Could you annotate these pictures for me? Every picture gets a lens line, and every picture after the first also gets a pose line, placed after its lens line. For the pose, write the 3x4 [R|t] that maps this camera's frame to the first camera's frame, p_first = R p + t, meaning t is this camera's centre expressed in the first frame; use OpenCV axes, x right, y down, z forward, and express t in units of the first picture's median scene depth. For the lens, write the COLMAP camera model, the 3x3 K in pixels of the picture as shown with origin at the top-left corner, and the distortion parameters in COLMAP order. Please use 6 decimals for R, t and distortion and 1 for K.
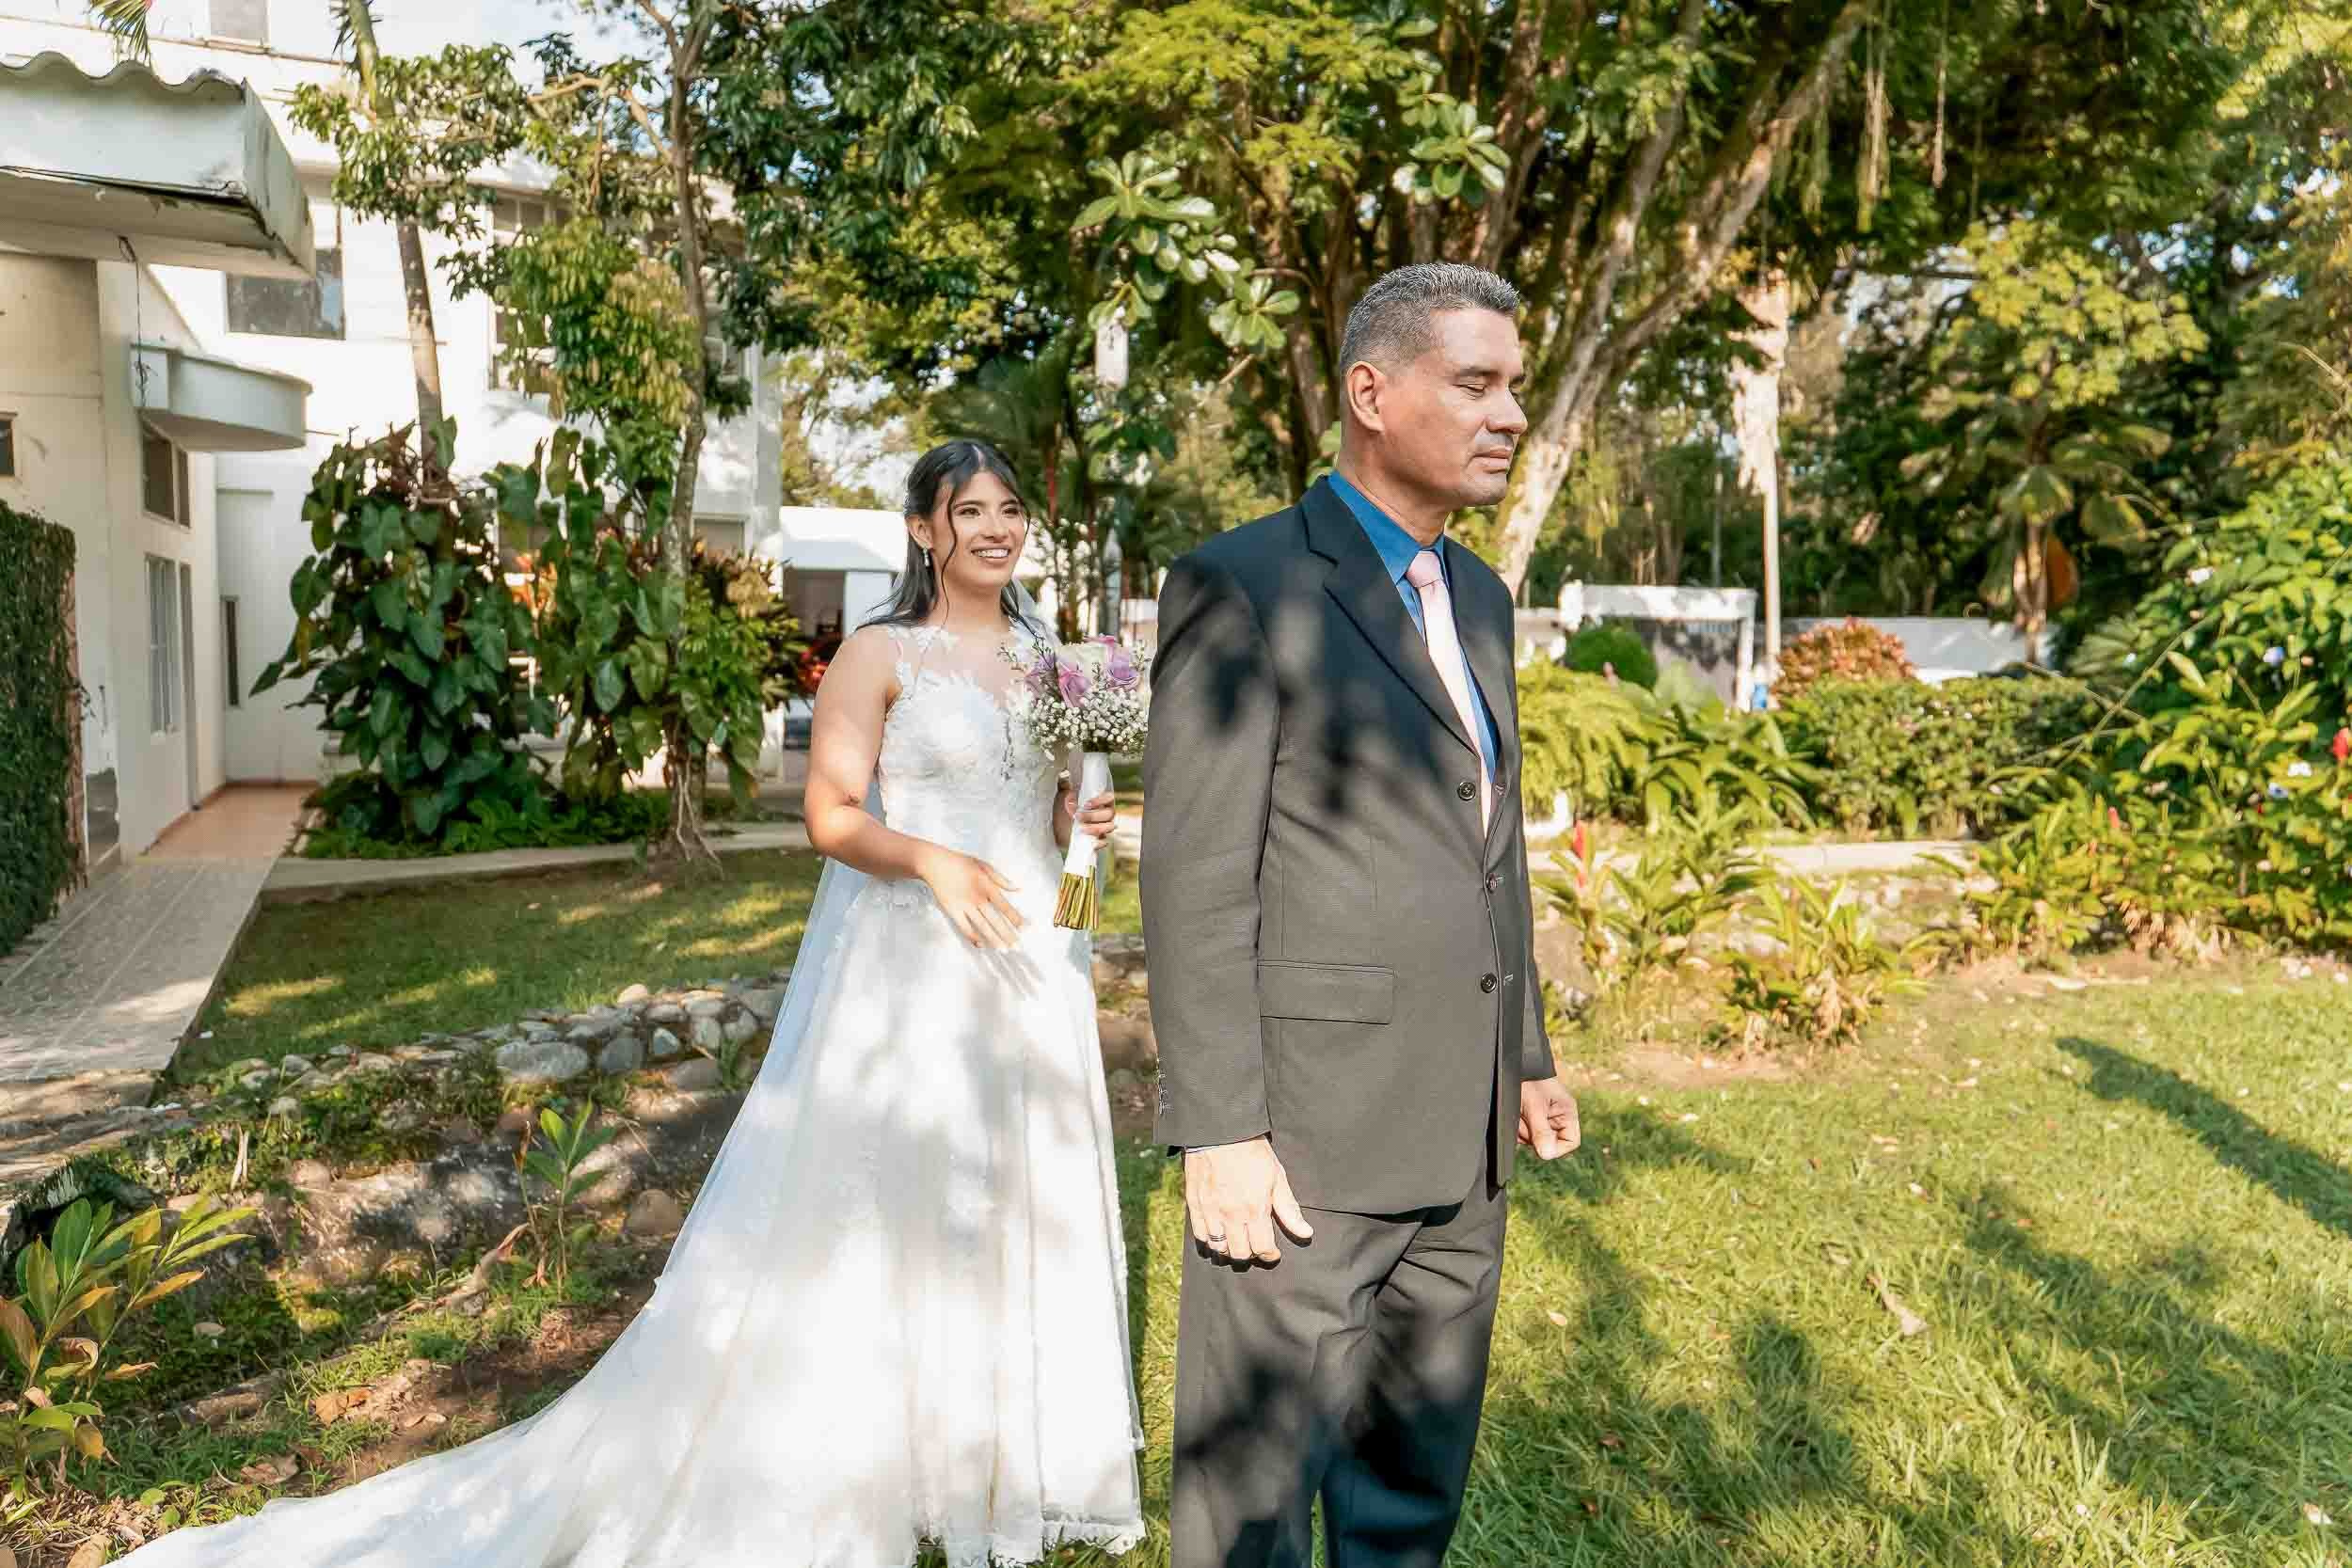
lens RADIAL K [[1735.8, 0, 1184.9], [0, 1735.8, 792.1], [0, 0, 1]] dist [-0.007781, 0.009380]
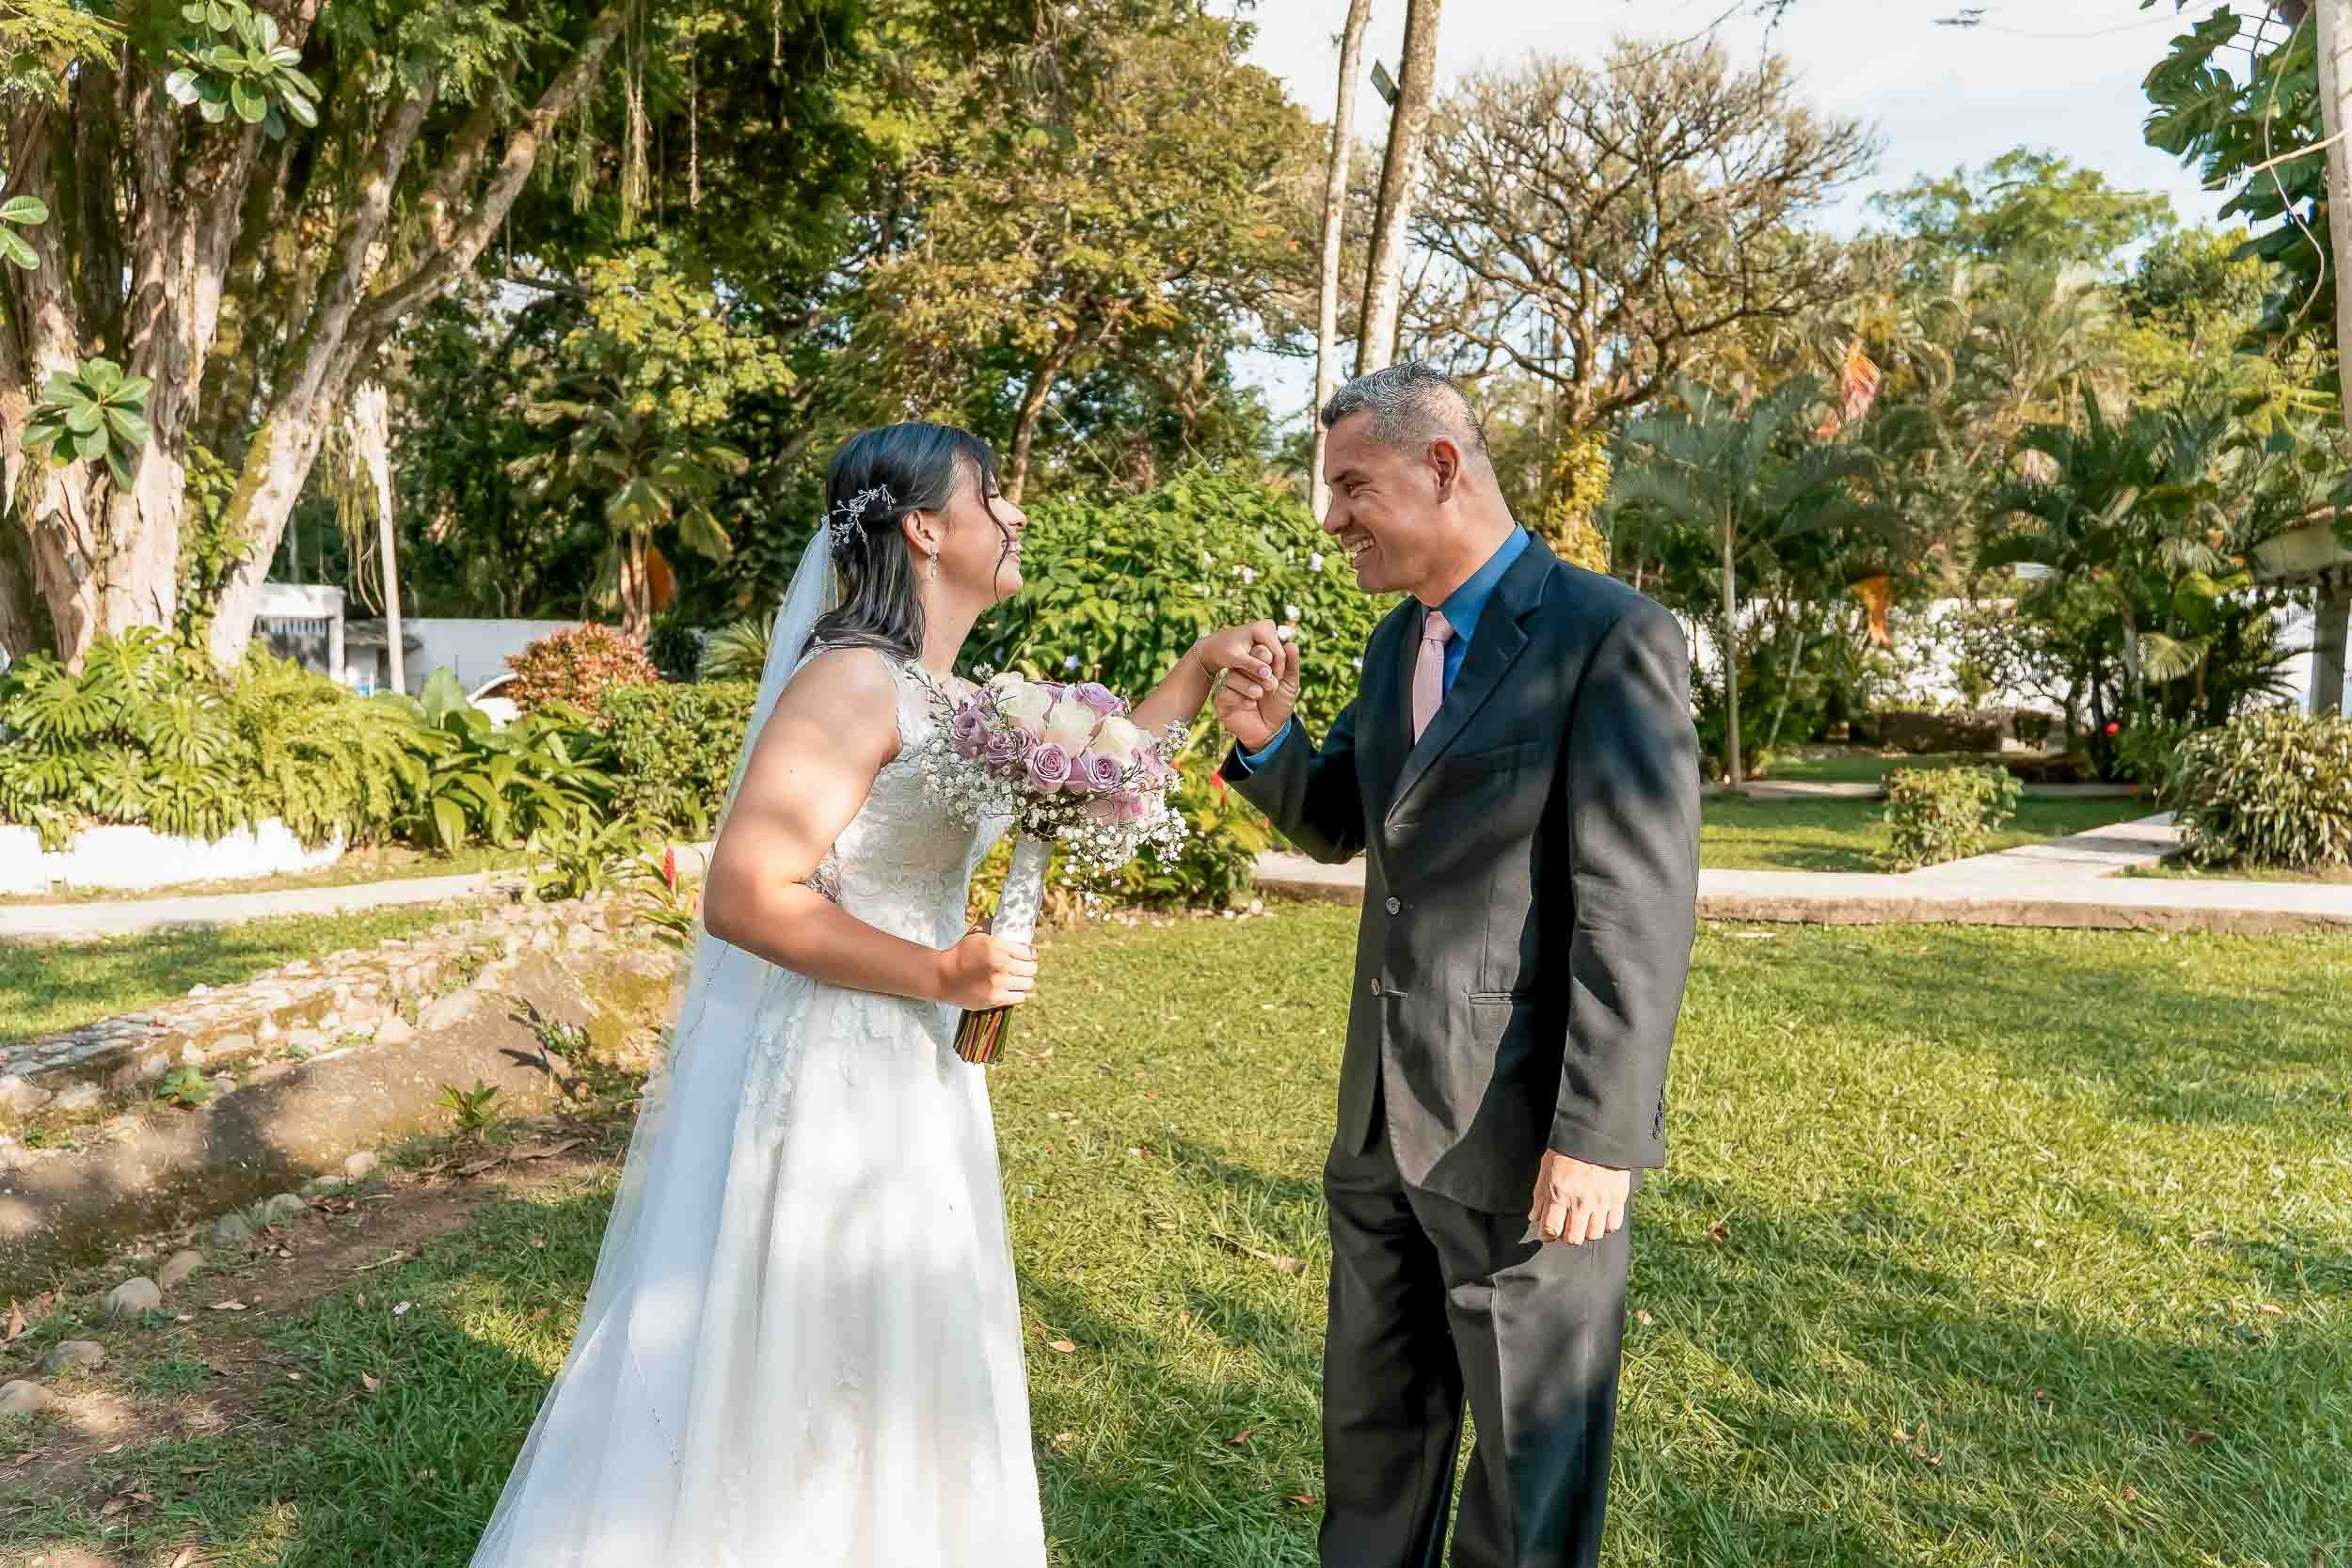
lens RADIAL K [[1735.8, 0, 1187.3], [0, 1735.8, 790.4], [0, 0, 1]] dist [-0.007781, 0.009380]
pose [[0.695129, -0.054449, 0.716820, -0.120696], [0.054942, 0.998235, 0.022545, -0.008710], [-0.716782, 0.023712, 0.696894, 0.072019]]
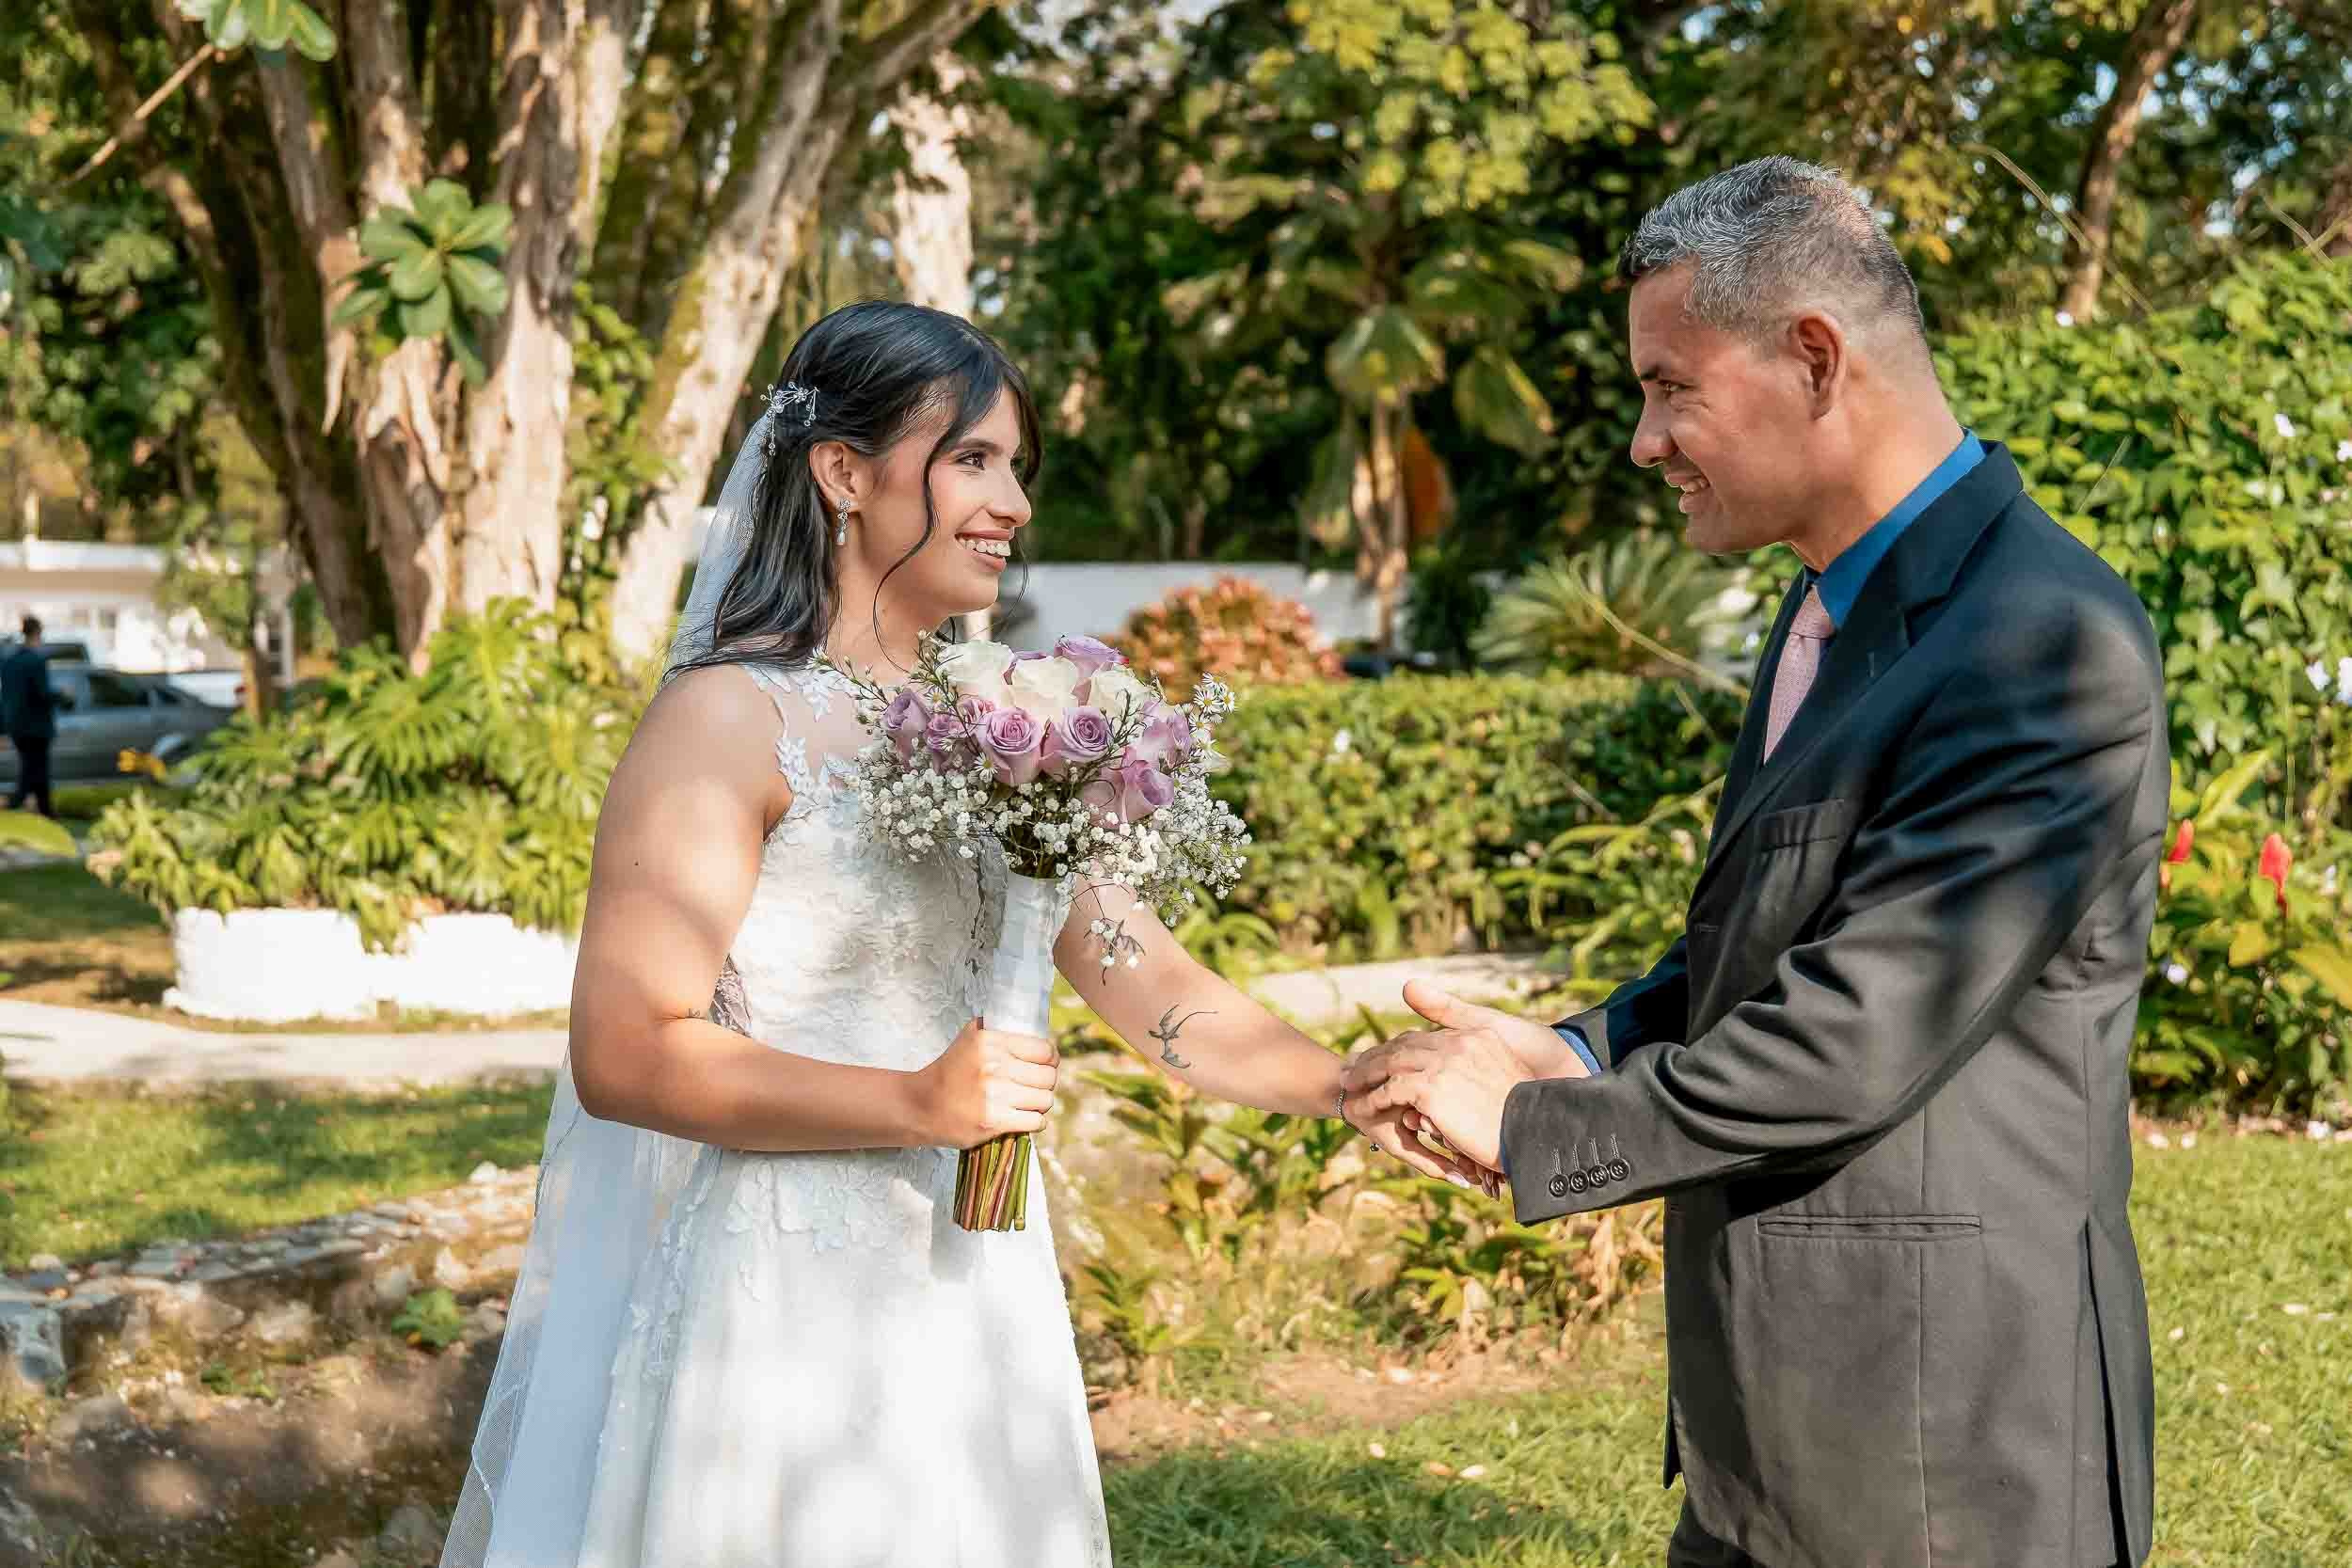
lens RADIAL K [[3329.1, 0, 1183.0], [0, 3329.1, 786.0], [0, 0, 1]] dist [0.030850, 0.000000]
pose [[0.912957, -0.032055, 0.406795, -0.093981], [0.045634, 0.998677, -0.023720, -0.006332], [-0.405496, 0.040219, 0.913211, 0.011032]]
